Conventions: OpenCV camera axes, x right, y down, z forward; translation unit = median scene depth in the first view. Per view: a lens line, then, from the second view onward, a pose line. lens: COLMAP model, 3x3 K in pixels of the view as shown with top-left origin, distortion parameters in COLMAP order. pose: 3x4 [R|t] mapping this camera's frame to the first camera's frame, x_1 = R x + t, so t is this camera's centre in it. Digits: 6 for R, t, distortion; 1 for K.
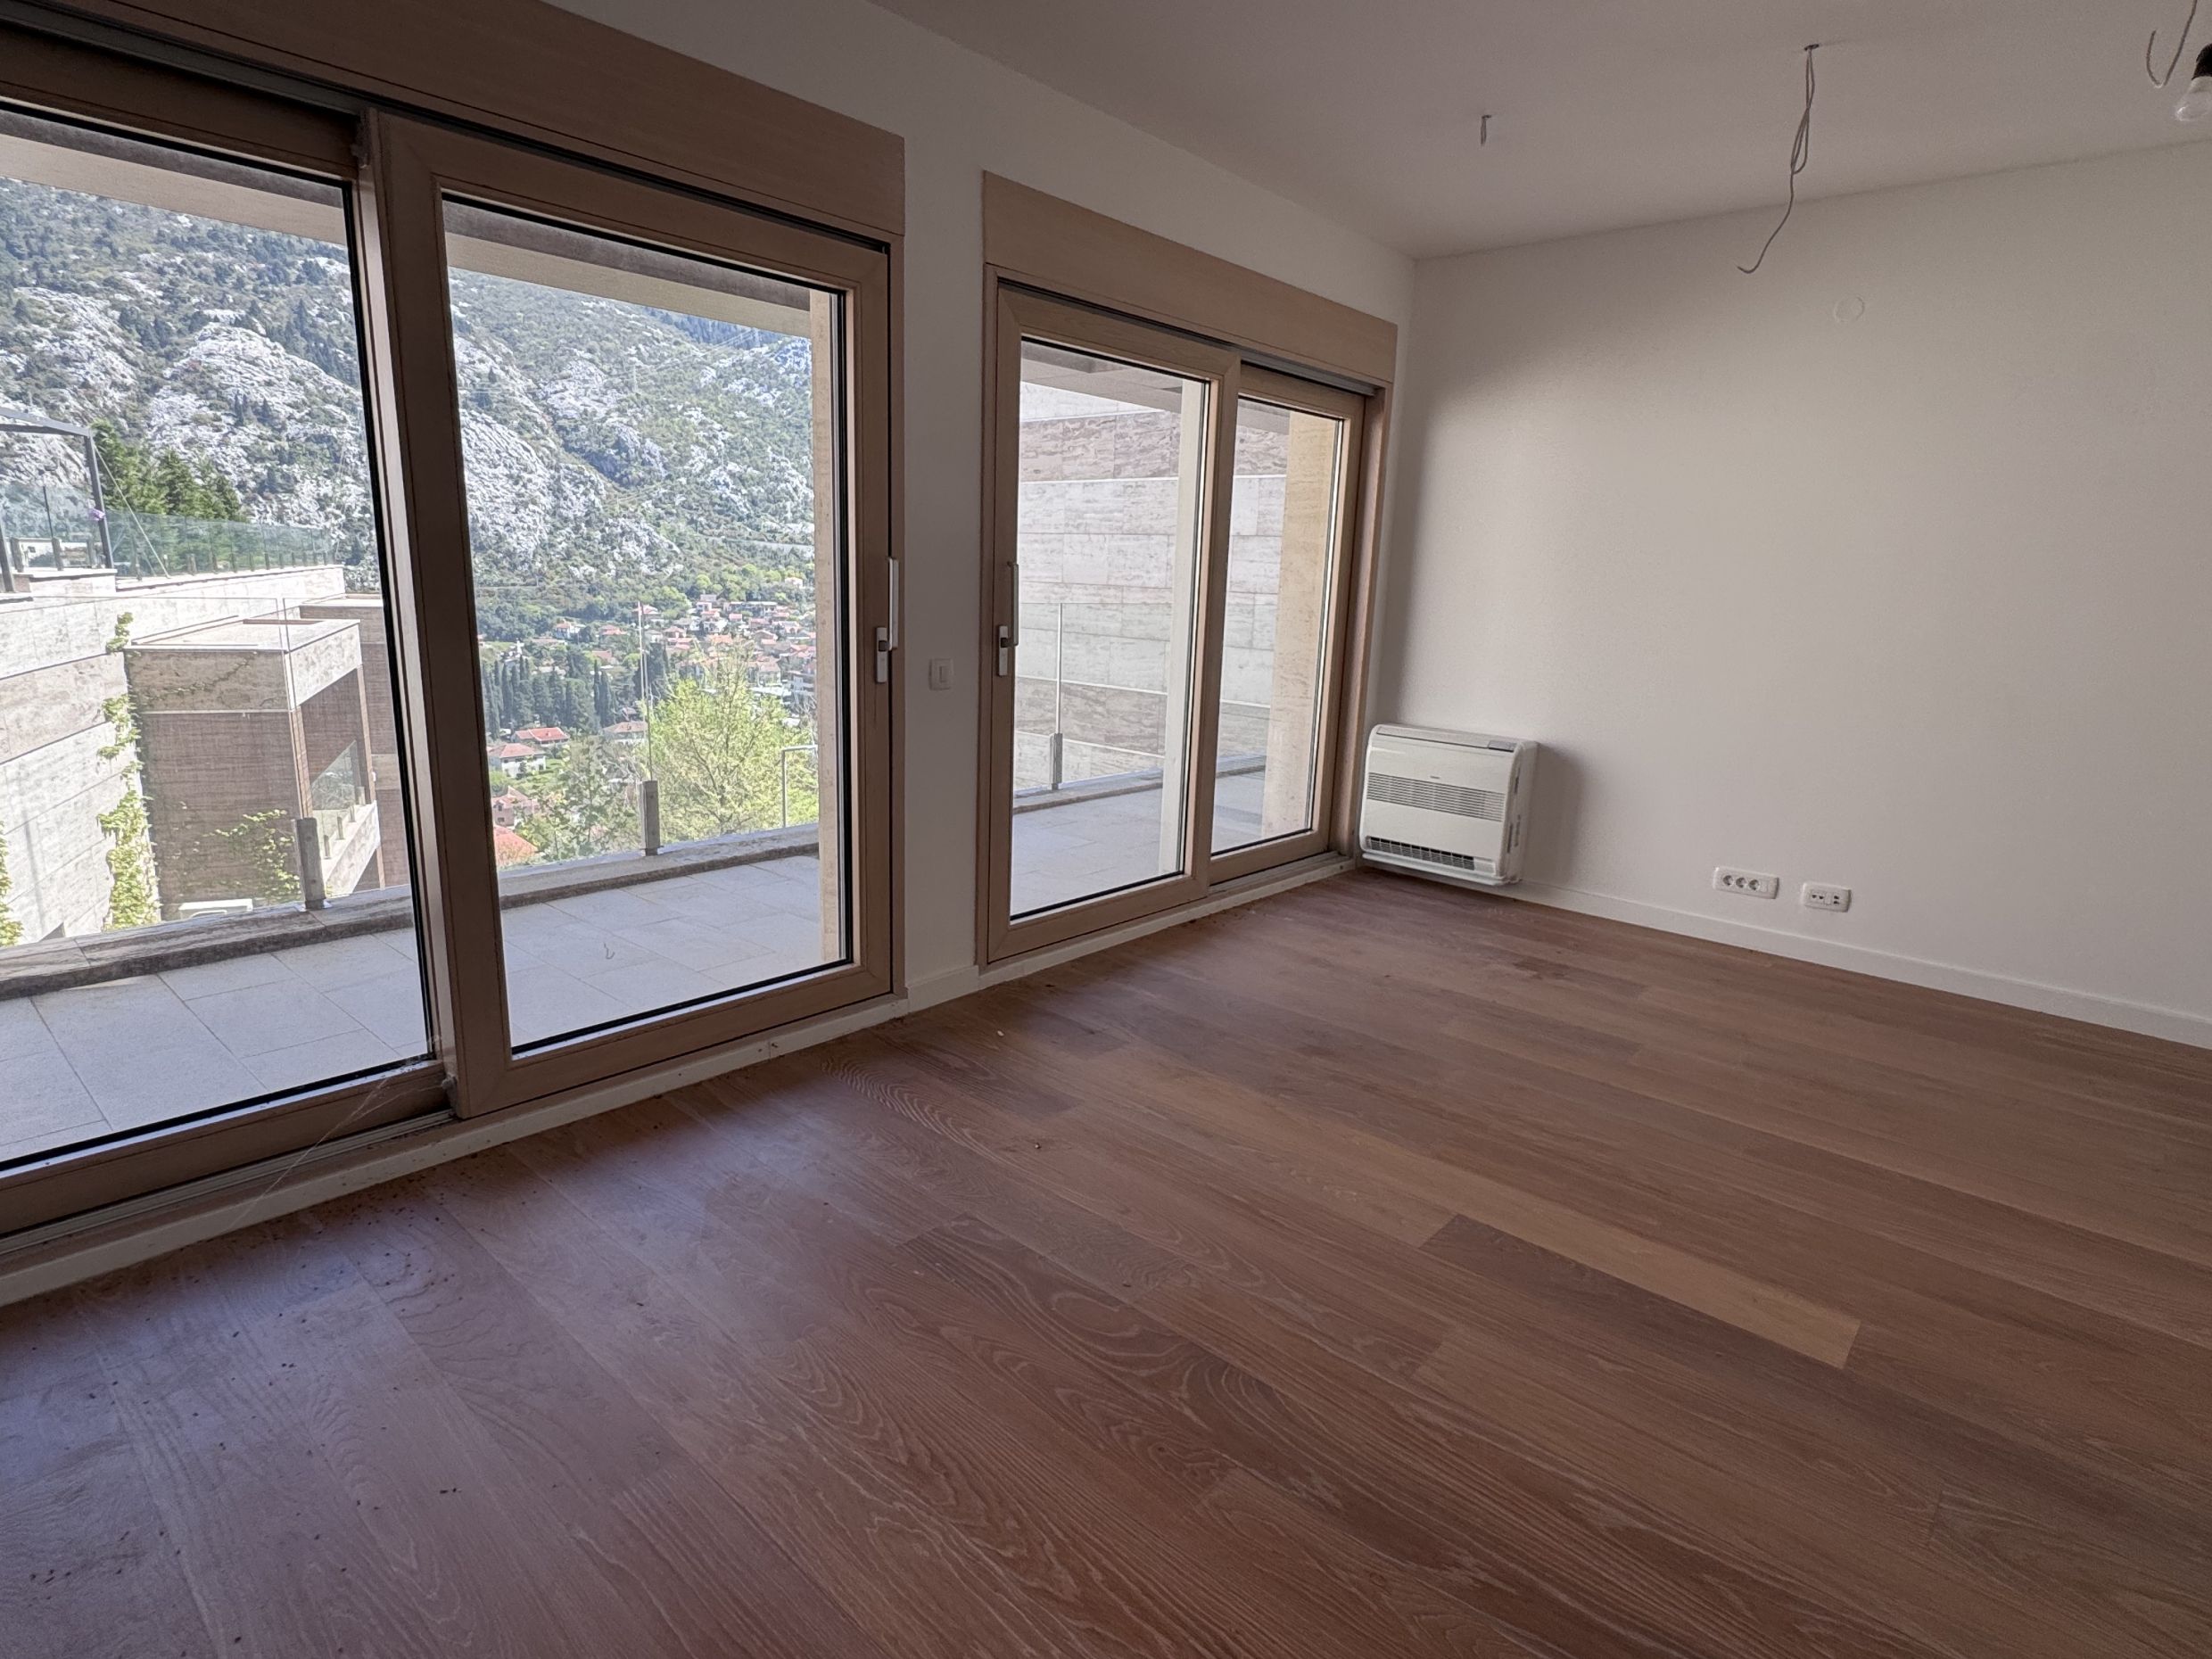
lens RADIAL K [[1163.5, 0, 1108.7], [0, 1163.5, 834.7], [0, 0, 1]] dist [0.000497, -0.000673]
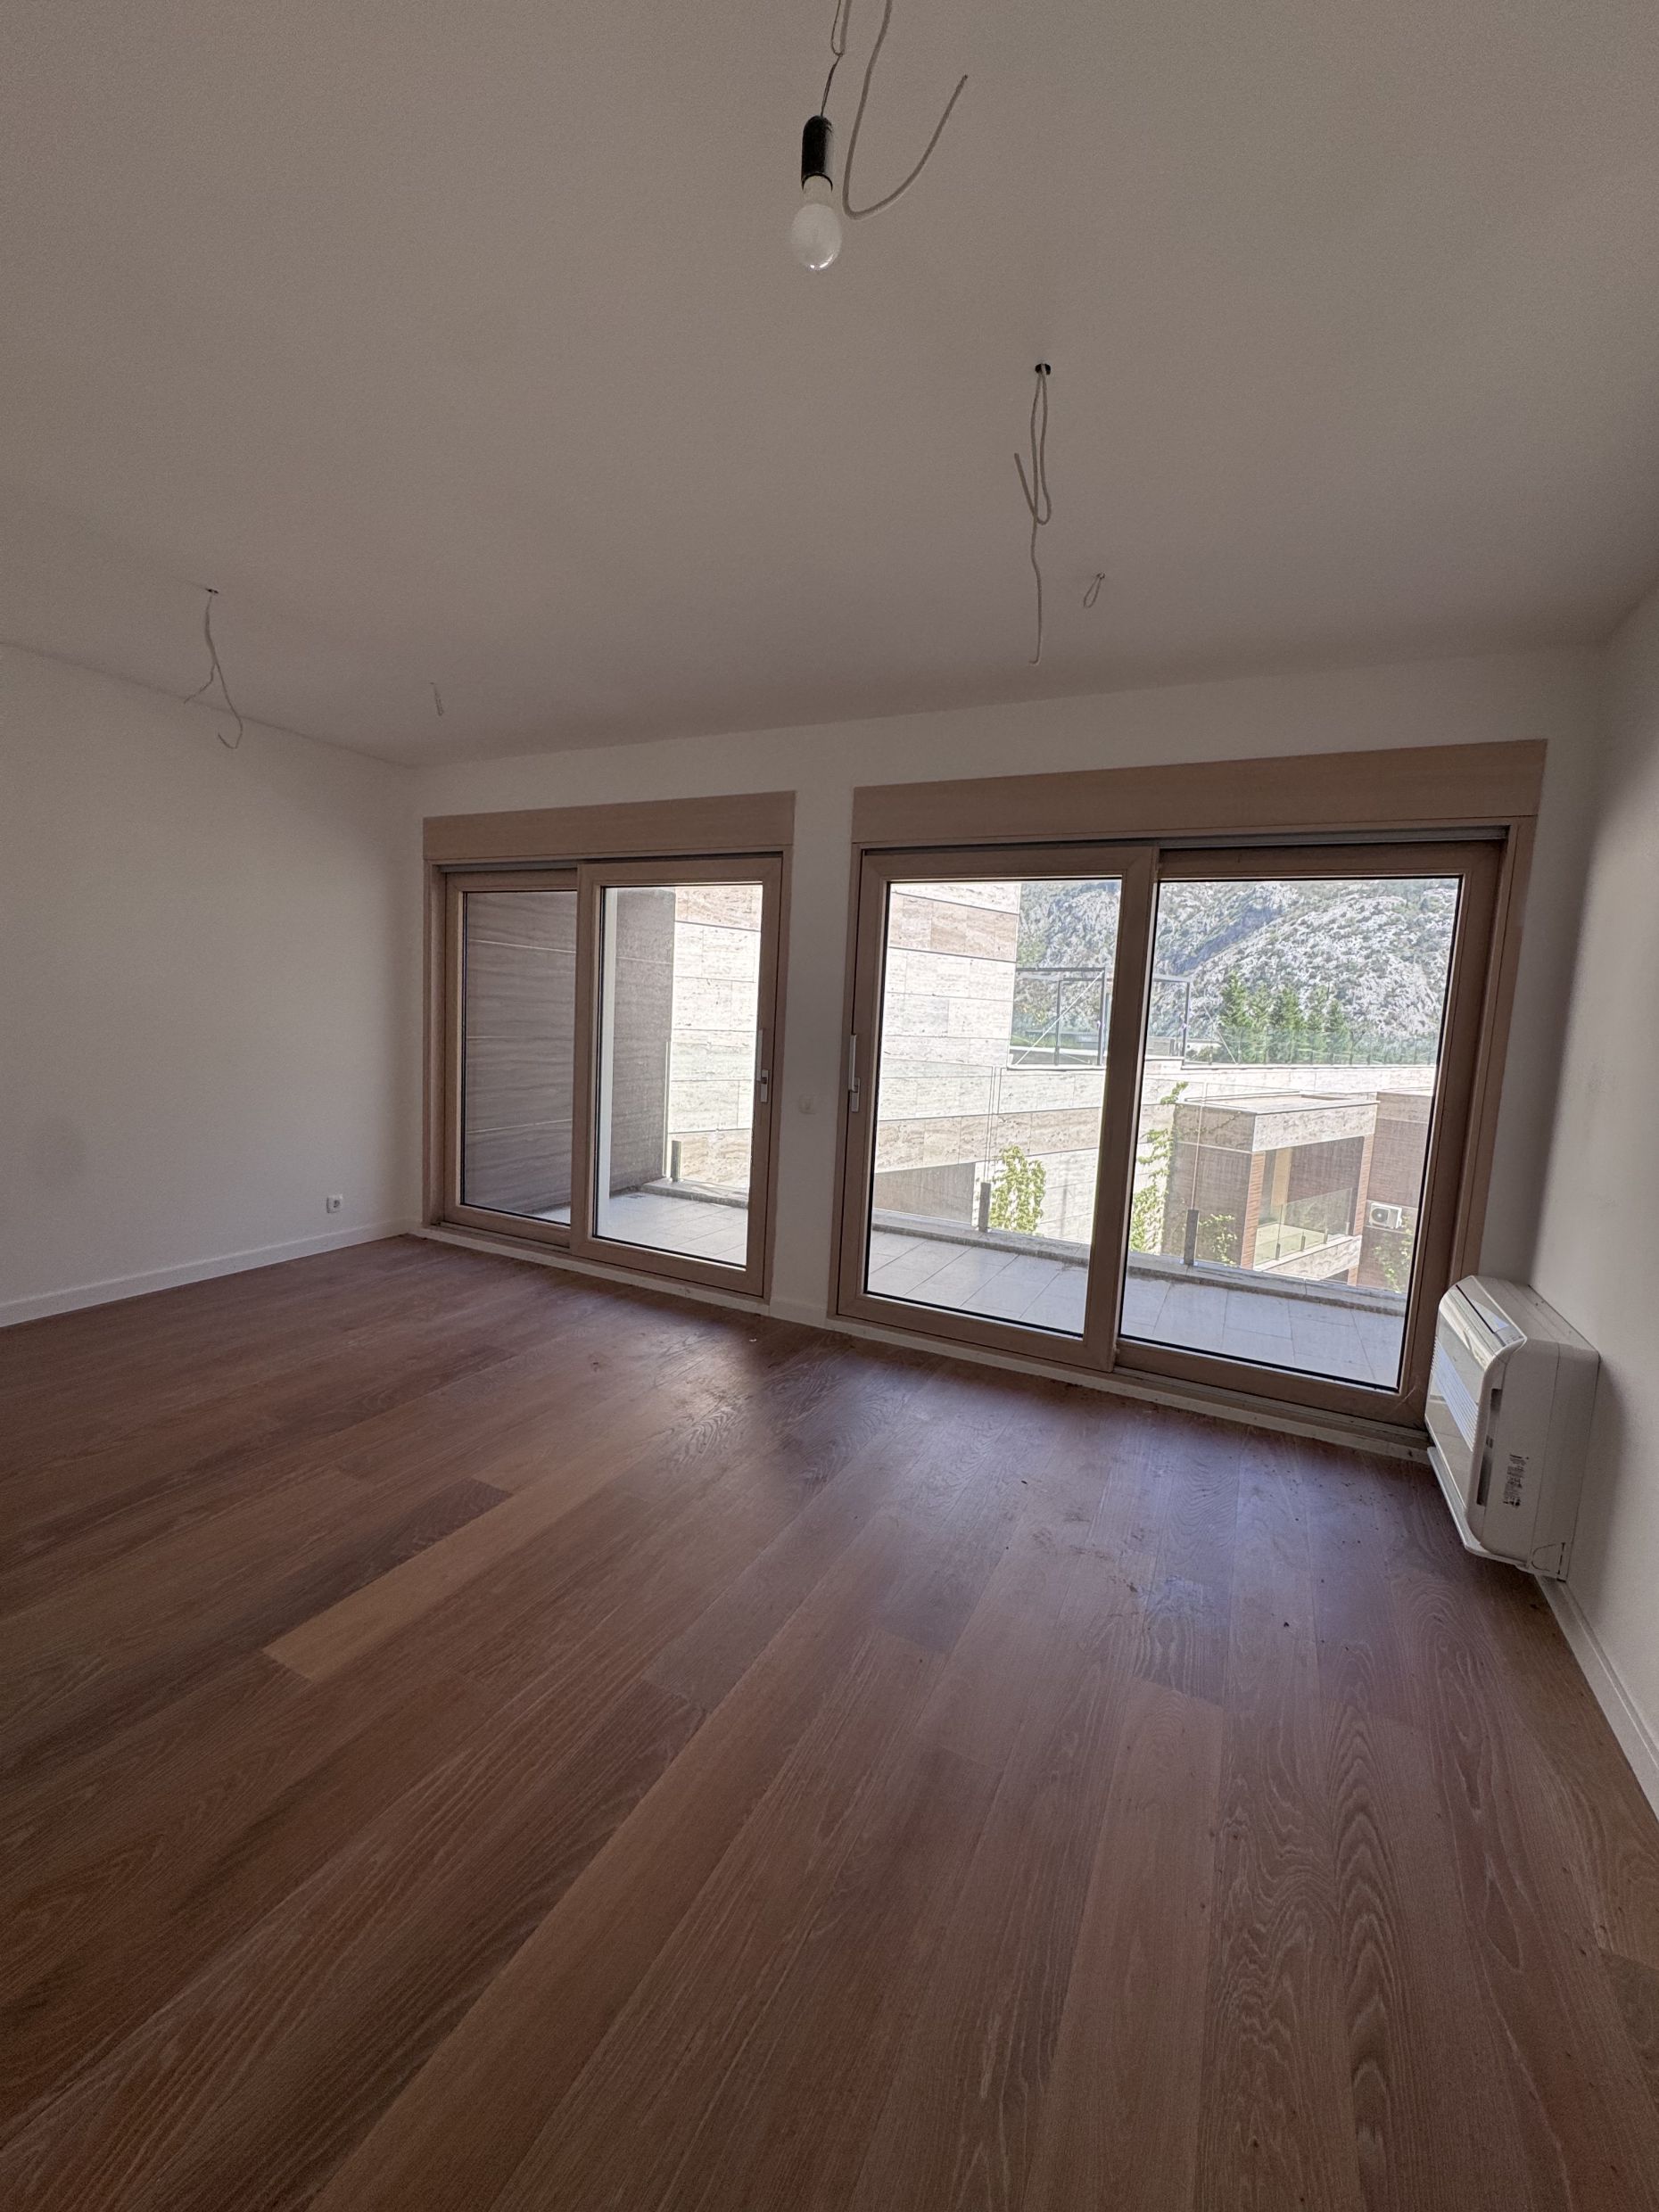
lens RADIAL K [[884.3, 0, 829.5], [0, 884.3, 1106.0], [0, 0, 1]] dist [-0.001260, -0.000230]
pose [[0.265045, 0.078791, -0.961011, 0.257529], [-0.255169, 0.966856, 0.008895, -0.039891], [0.929860, 0.242863, 0.276365, 0.183246]]
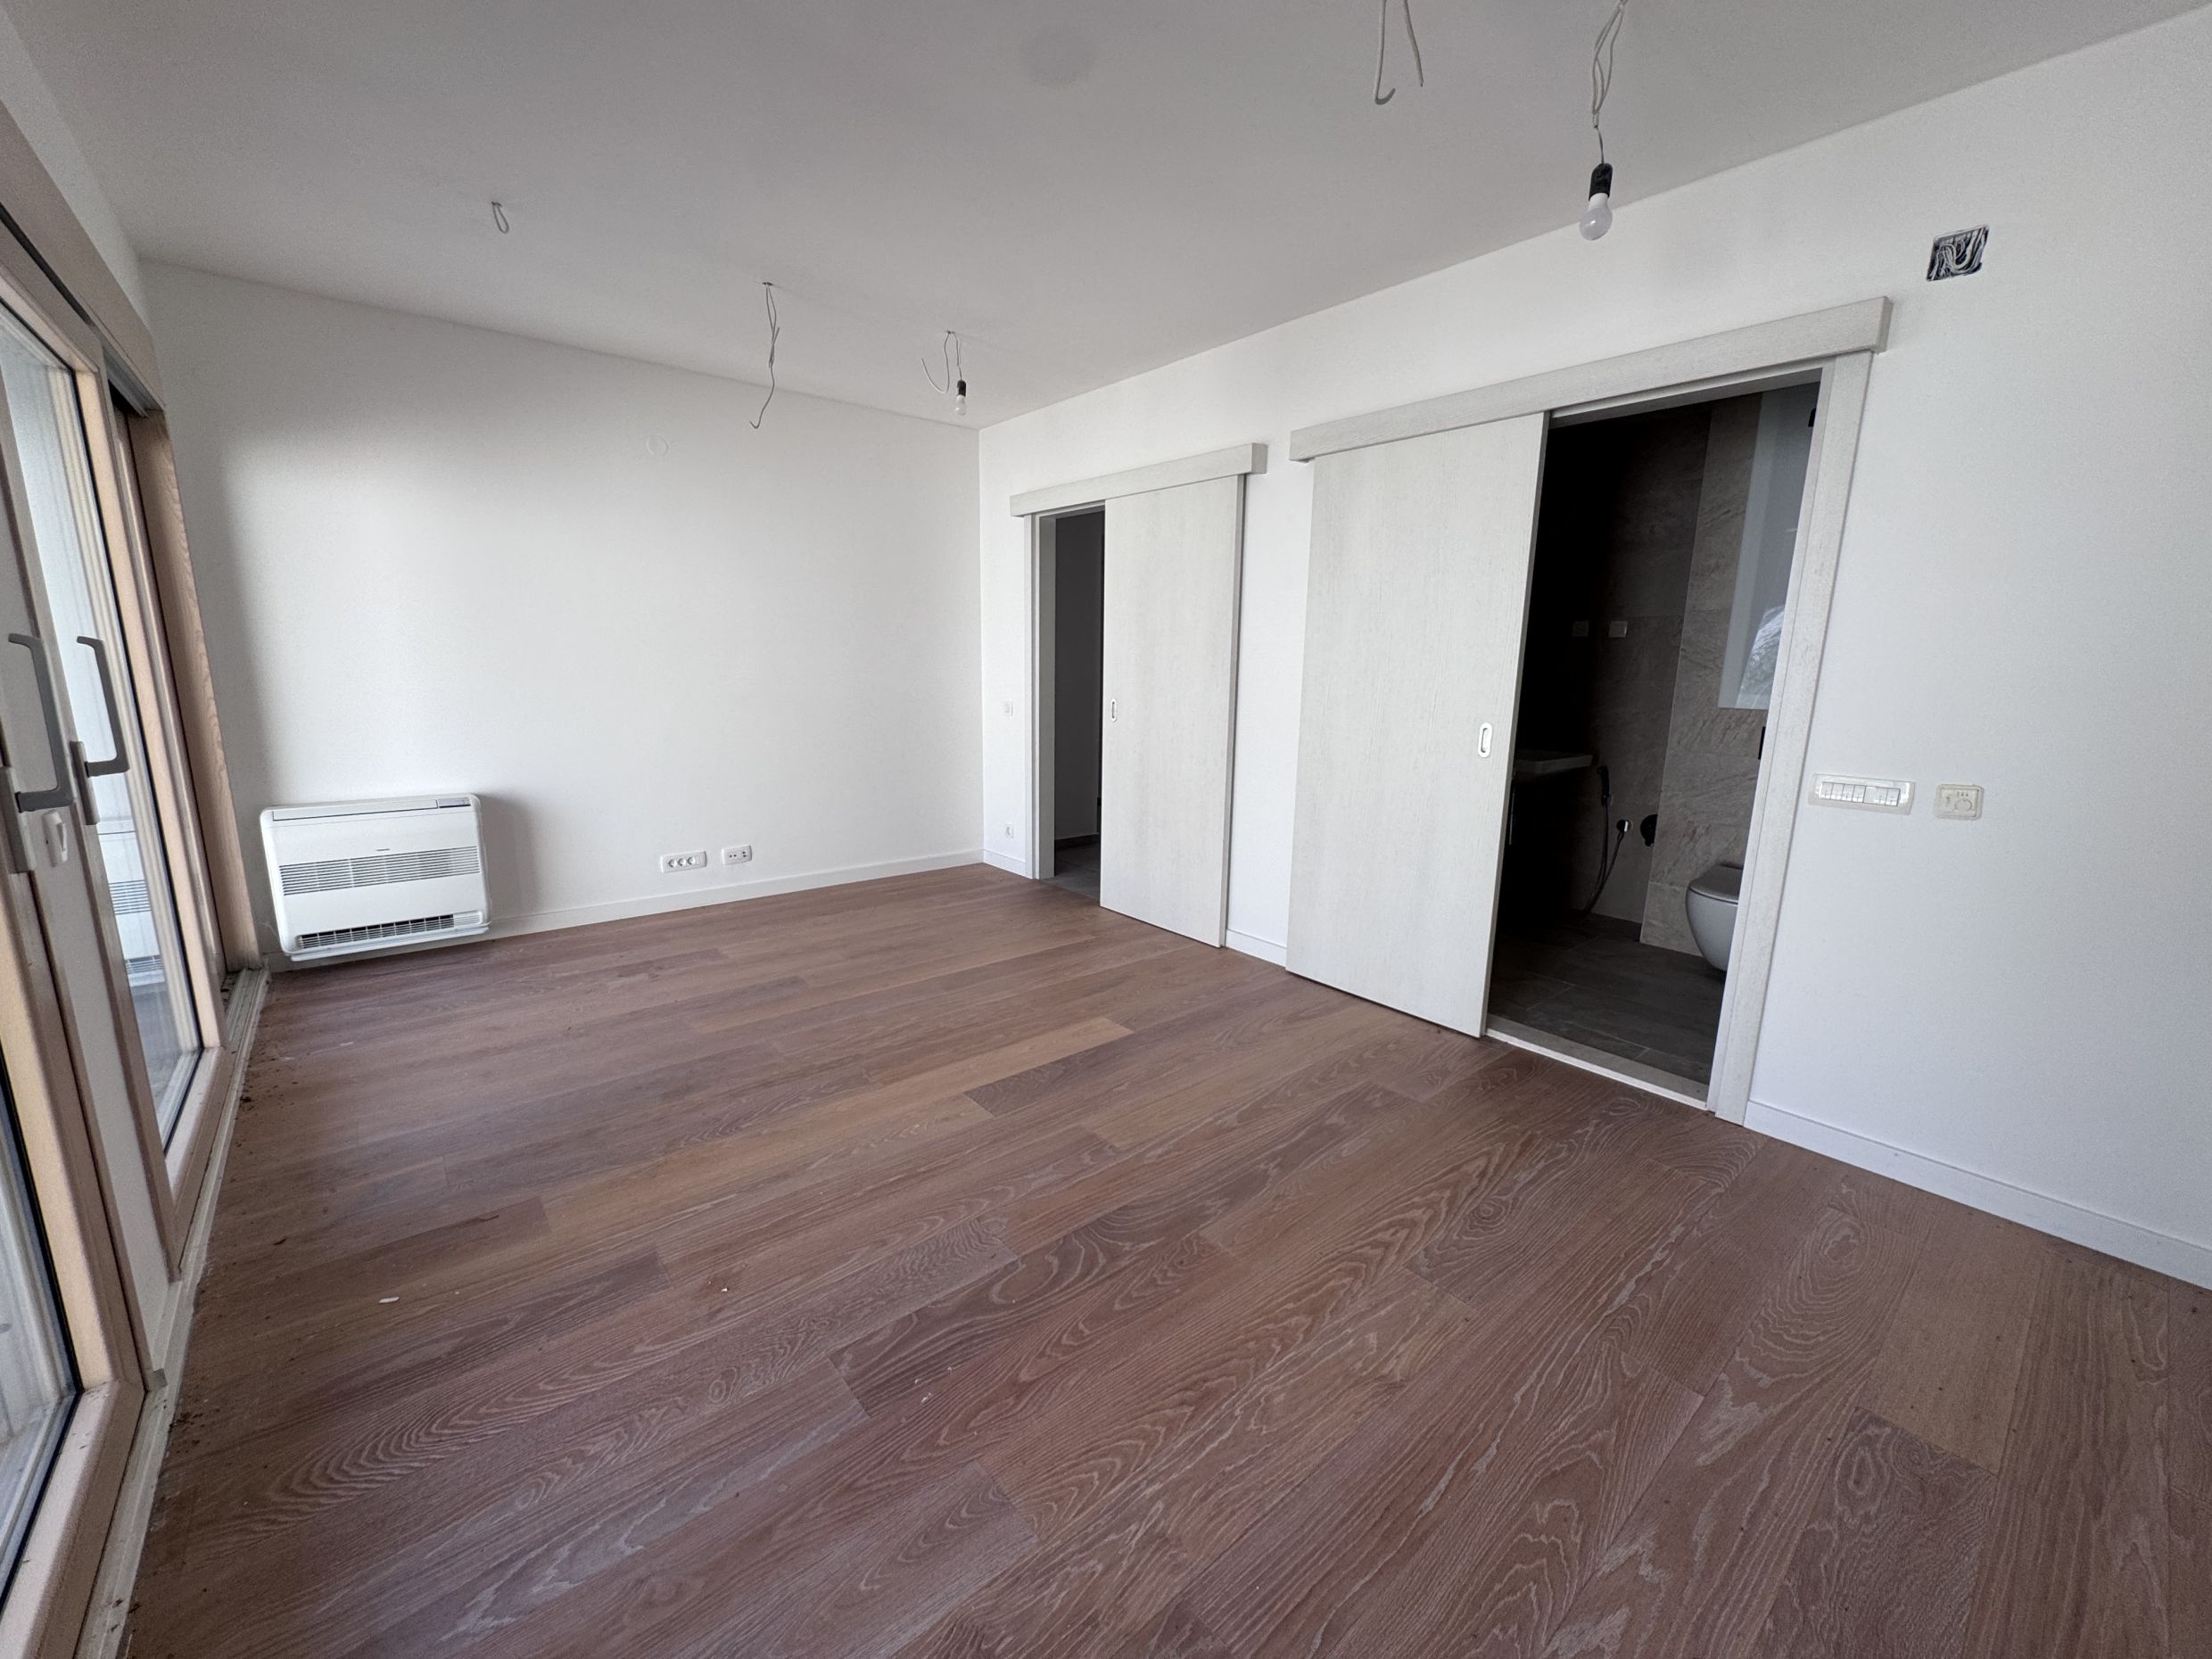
lens RADIAL K [[884.3, 0, 1106.0], [0, 884.3, 829.5], [0, 0, 1]] dist [-0.001260, -0.000230]
pose [[0.144487, -0.224035, 0.963811, -0.126433], [0.209502, 0.958876, 0.191481, -0.030487], [-0.967074, 0.174253, 0.185481, 0.110253]]
